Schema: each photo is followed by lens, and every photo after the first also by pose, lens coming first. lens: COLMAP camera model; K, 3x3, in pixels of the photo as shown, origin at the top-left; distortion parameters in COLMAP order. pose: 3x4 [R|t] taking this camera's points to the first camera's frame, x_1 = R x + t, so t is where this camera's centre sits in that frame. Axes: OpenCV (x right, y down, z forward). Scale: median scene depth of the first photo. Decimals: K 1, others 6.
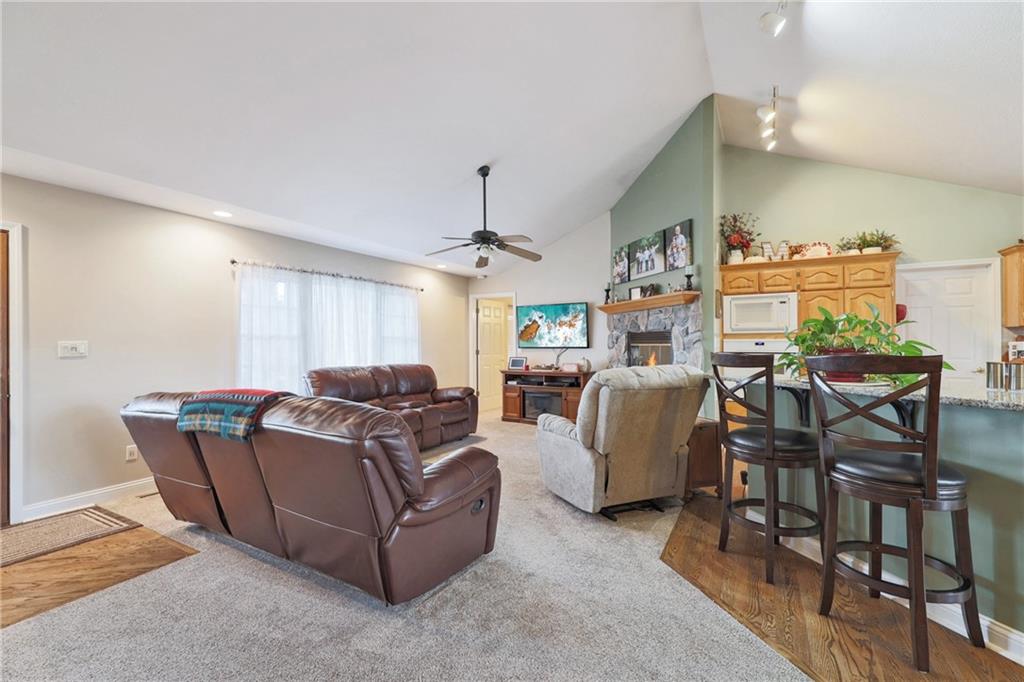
lens RADIAL K [[441.2, 0, 519.6], [0, 441.2, 340.9], [0, 0, 1]] dist [-0.000195, -0.000327]
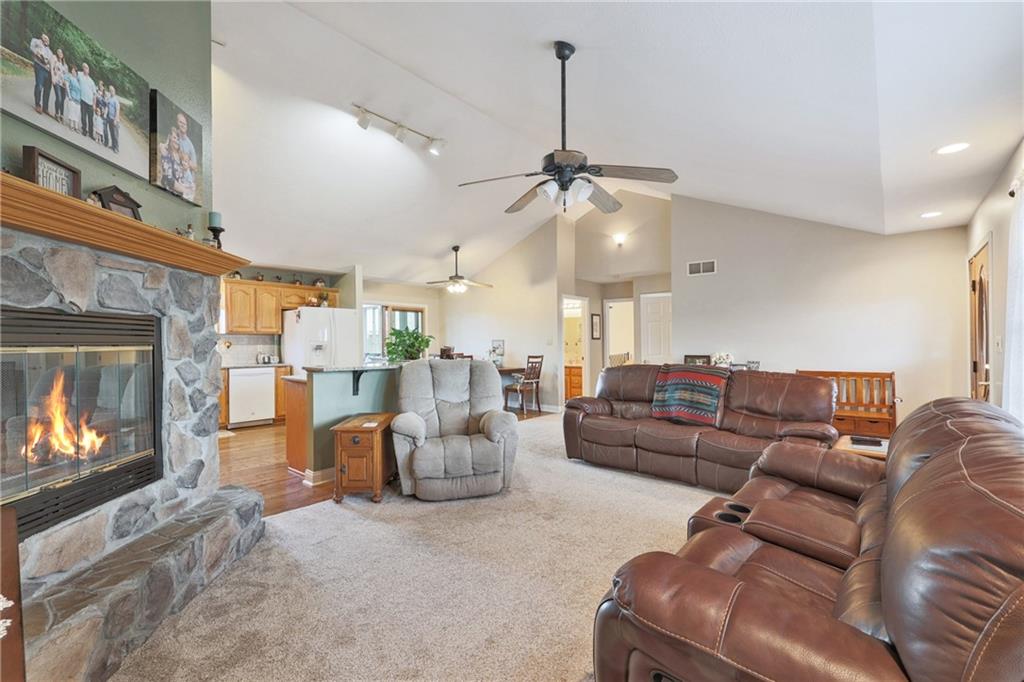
lens RADIAL K [[441.2, 0, 512.7], [0, 441.2, 344.1], [0, 0, 1]] dist [-0.000195, -0.000327]
pose [[-0.977315, 0.008367, 0.211624, -0.126394], [0.008261, 0.999965, -0.001385, 0.008587], [-0.211628, 0.000395, -0.977350, 1.495270]]
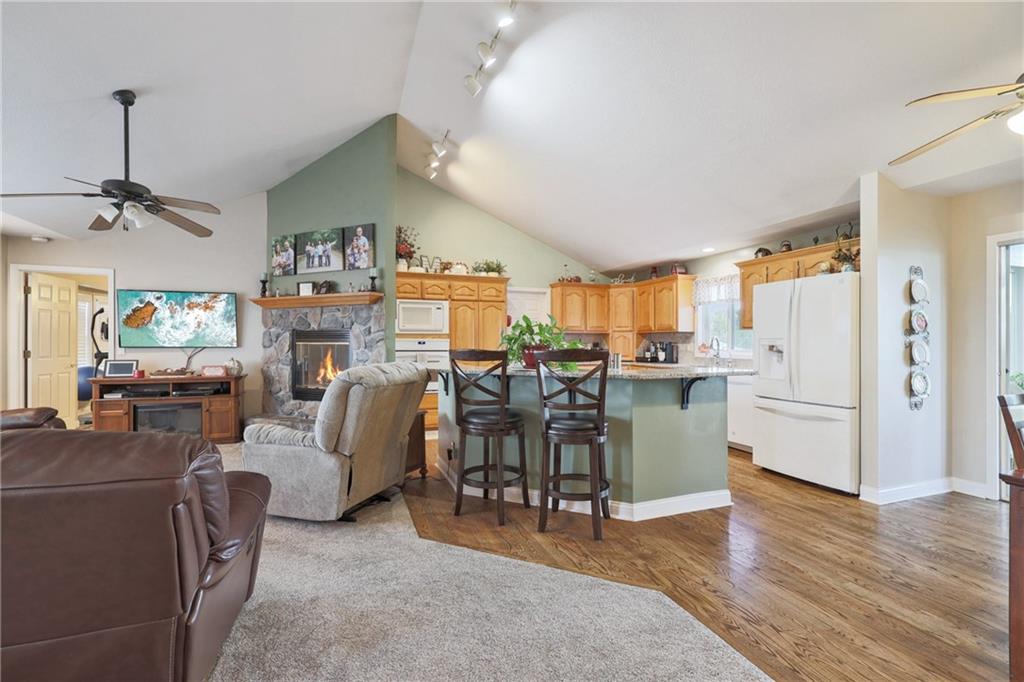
lens RADIAL K [[441.2, 0, 516.9], [0, 441.2, 343.7], [0, 0, 1]] dist [-0.000195, -0.000327]
pose [[0.656762, 0.003386, 0.754091, -0.181984], [-0.008607, 0.999958, 0.003006, 0.003336], [-0.754049, -0.008465, 0.656763, 0.052505]]
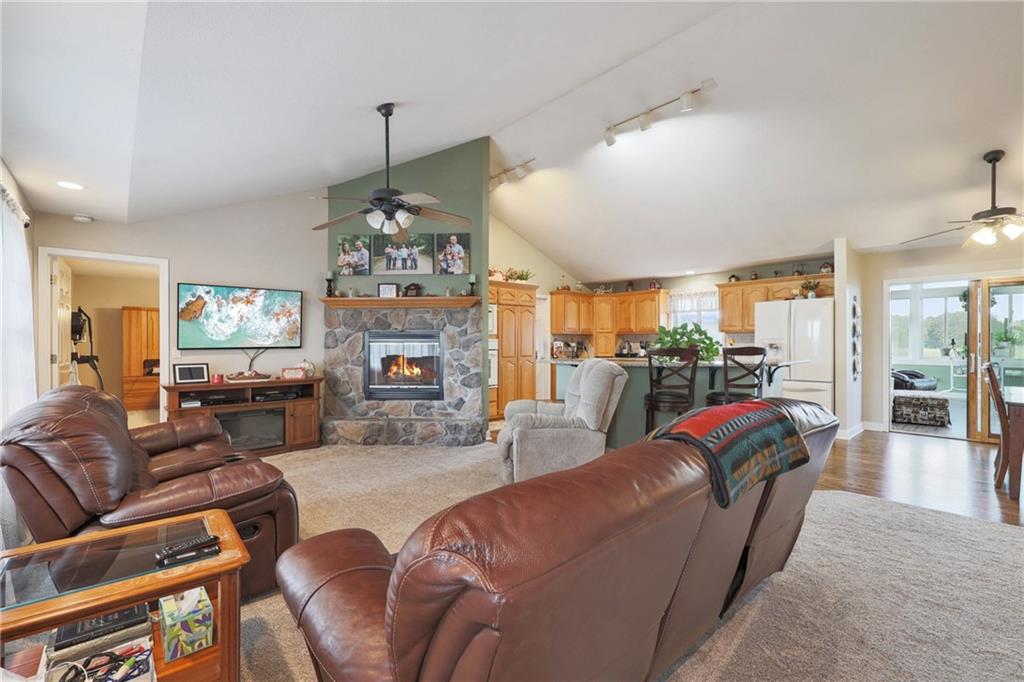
lens RADIAL K [[441.2, 0, 514.6], [0, 441.2, 341.5], [0, 0, 1]] dist [-0.000195, -0.000327]
pose [[0.337749, 0.004045, 0.941227, -0.661227], [-0.005521, 0.999982, -0.002316, 0.005672], [-0.941220, -0.004414, 0.337766, 0.509362]]
